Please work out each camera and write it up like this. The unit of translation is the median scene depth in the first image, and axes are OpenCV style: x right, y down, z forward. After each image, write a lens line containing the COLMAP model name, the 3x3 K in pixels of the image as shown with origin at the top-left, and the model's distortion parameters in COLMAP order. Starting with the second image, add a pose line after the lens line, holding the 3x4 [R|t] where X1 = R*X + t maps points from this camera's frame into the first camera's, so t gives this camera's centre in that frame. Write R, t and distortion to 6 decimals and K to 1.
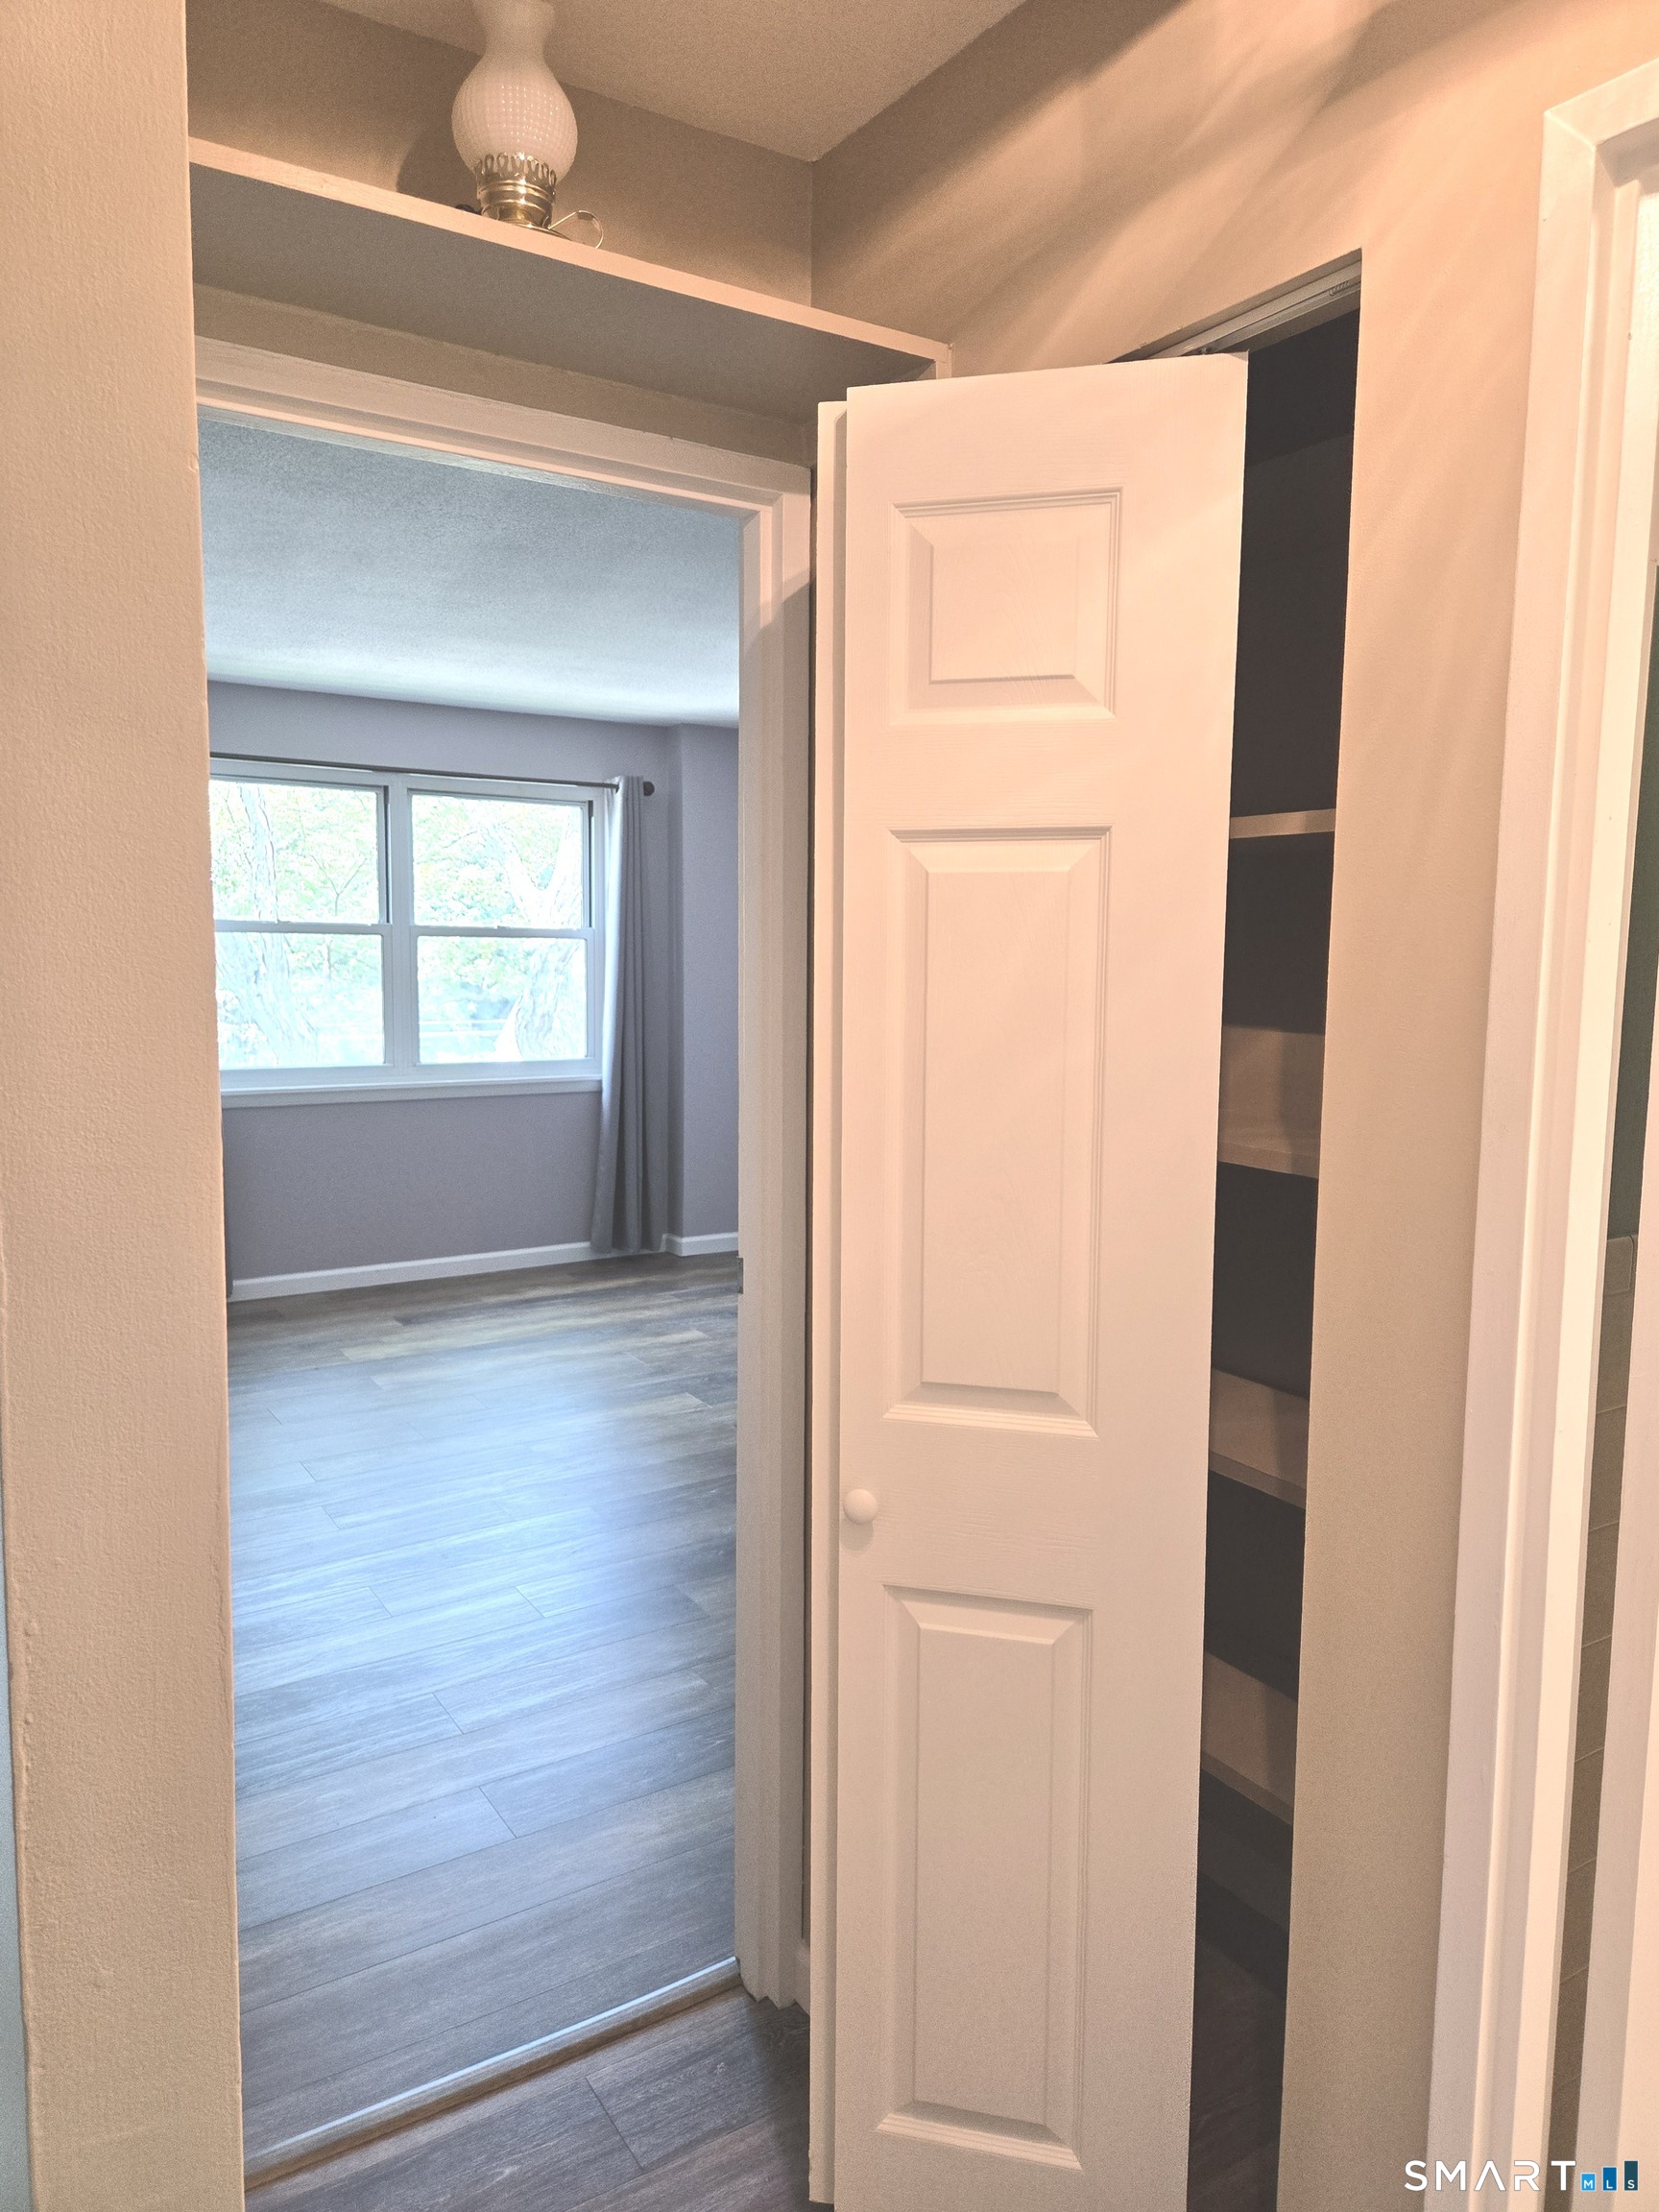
lens RADIAL K [[1523.1, 0, 829.5], [0, 1523.1, 1106.0], [0, 0, 1]] dist [0.056848, 0.000304]
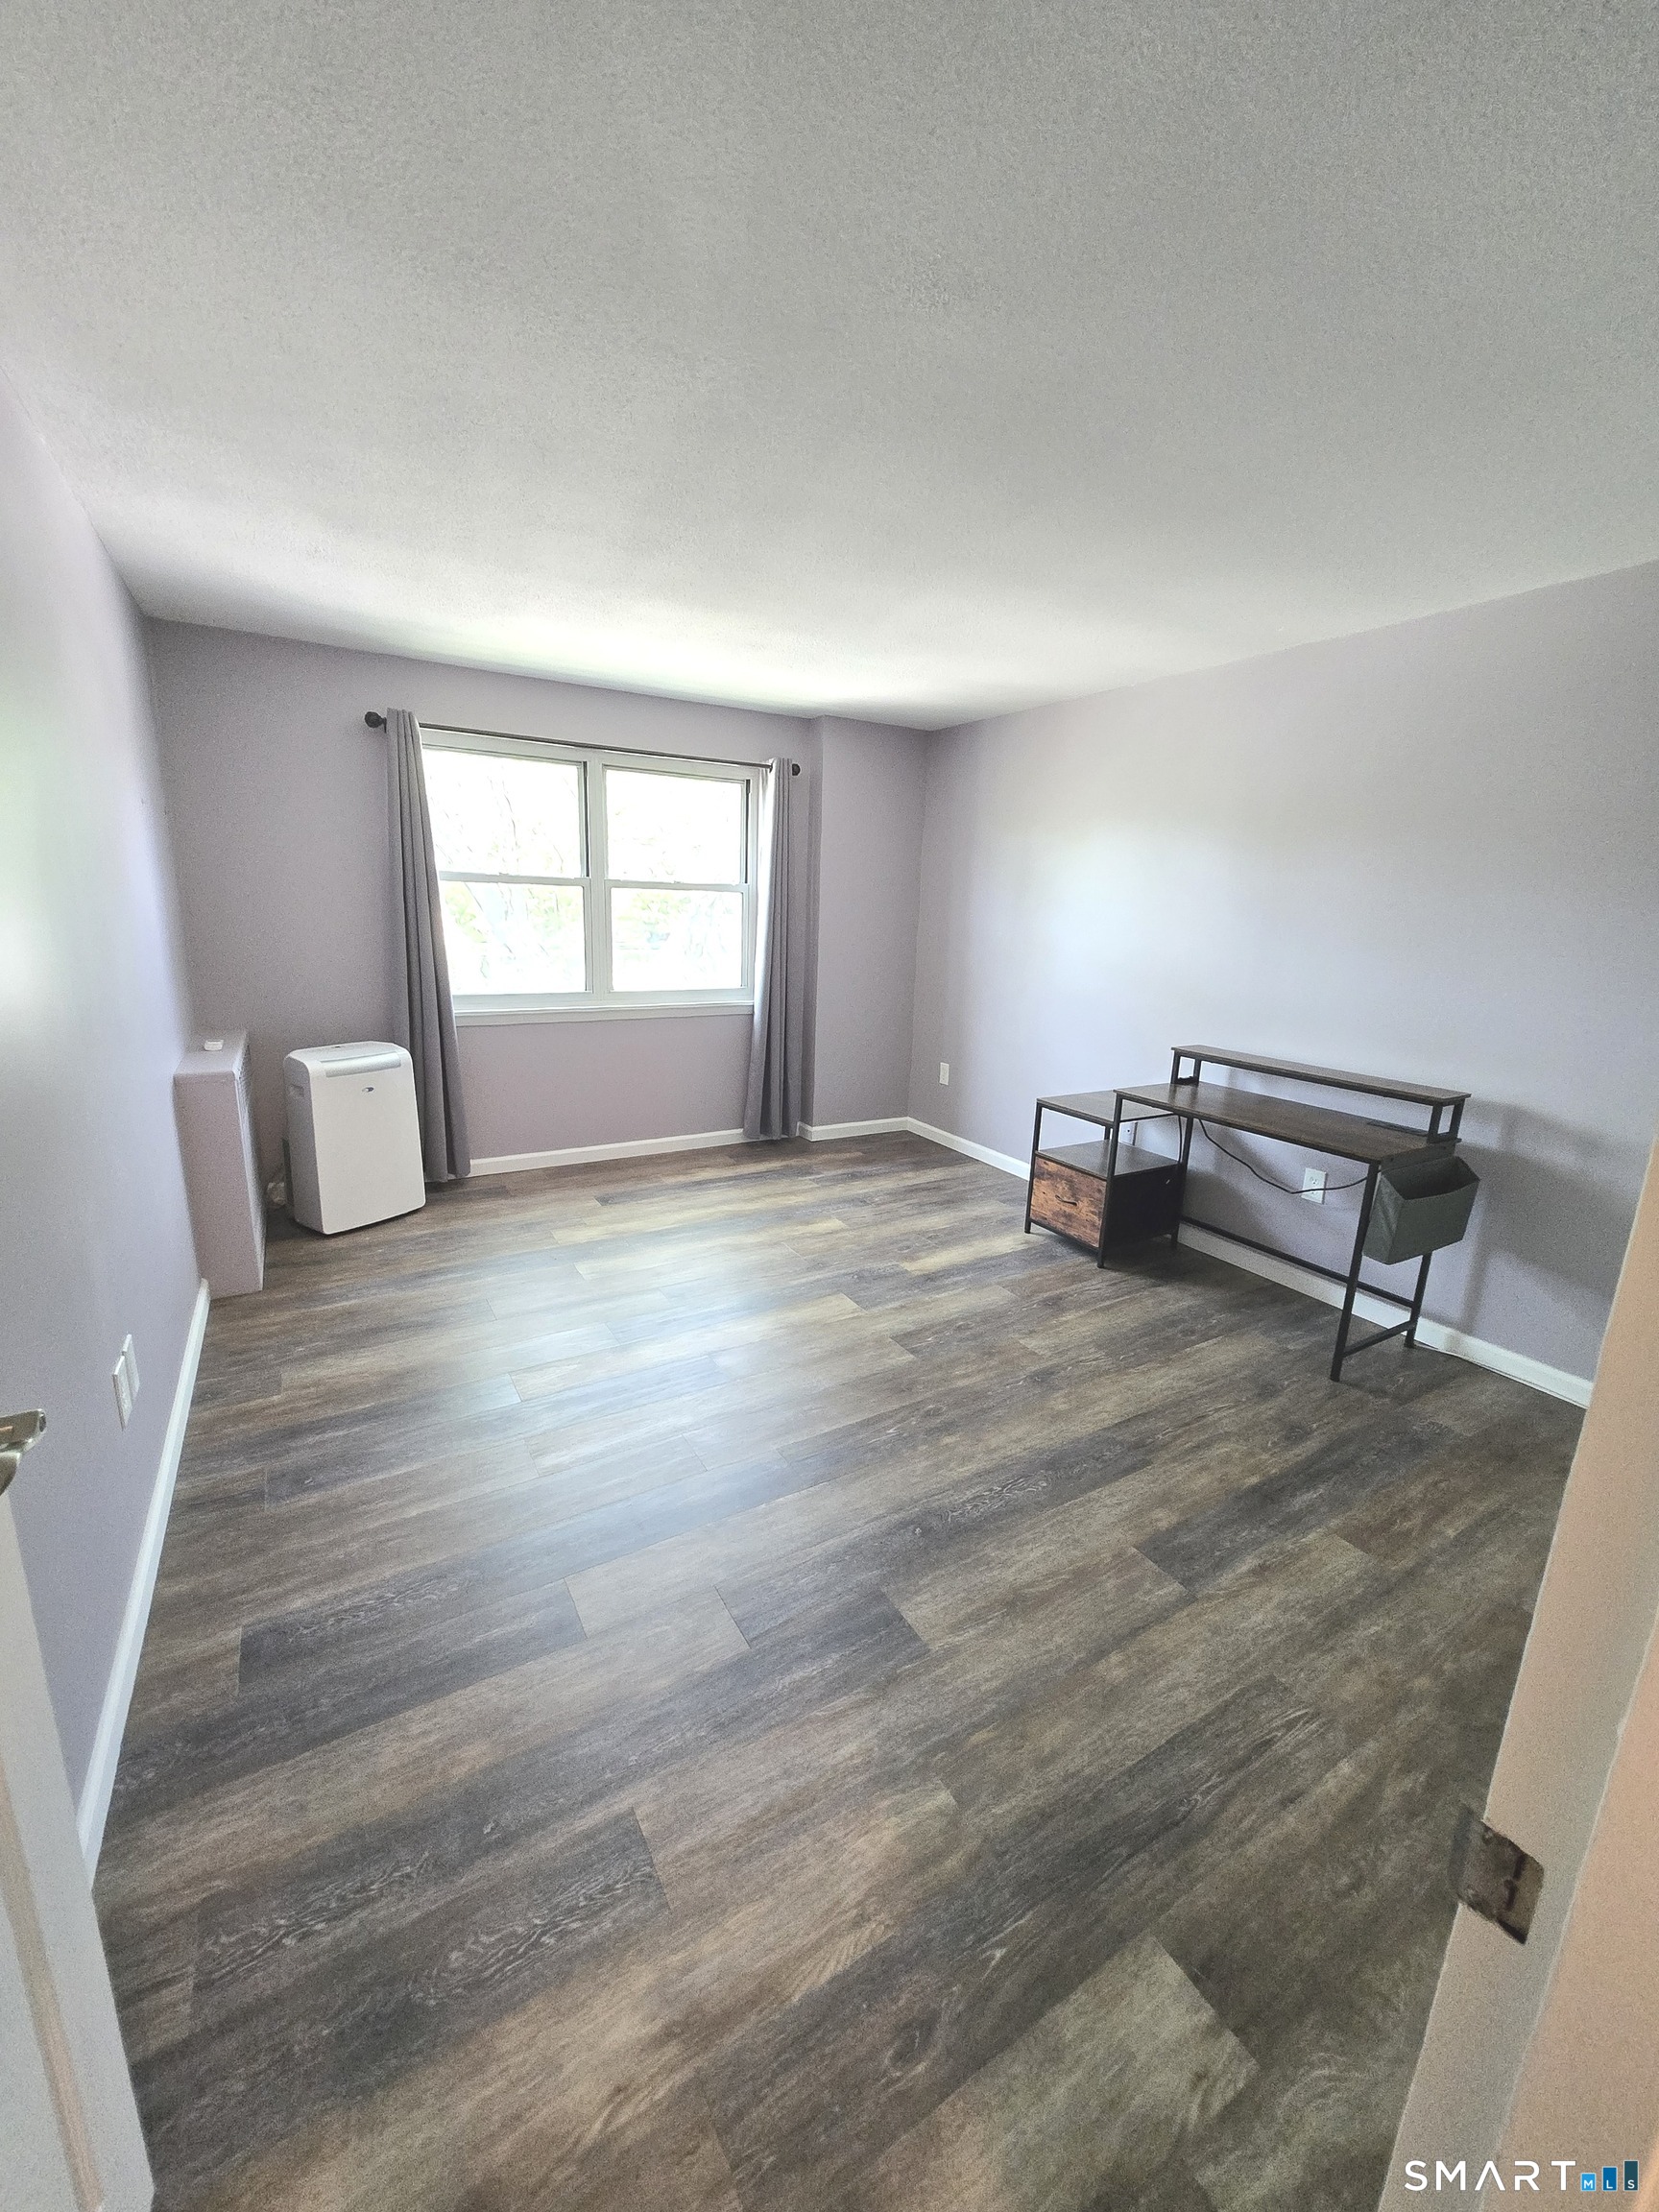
lens RADIAL K [[875.5, 0, 829.5], [0, 875.5, 1106.0], [0, 0, 1]] dist [-0.000805, 0.000116]
pose [[0.999393, 0.026989, -0.022022, -0.074499], [-0.023964, 0.991531, 0.127636, -0.031529], [0.025280, -0.127031, 0.991577, 0.288224]]
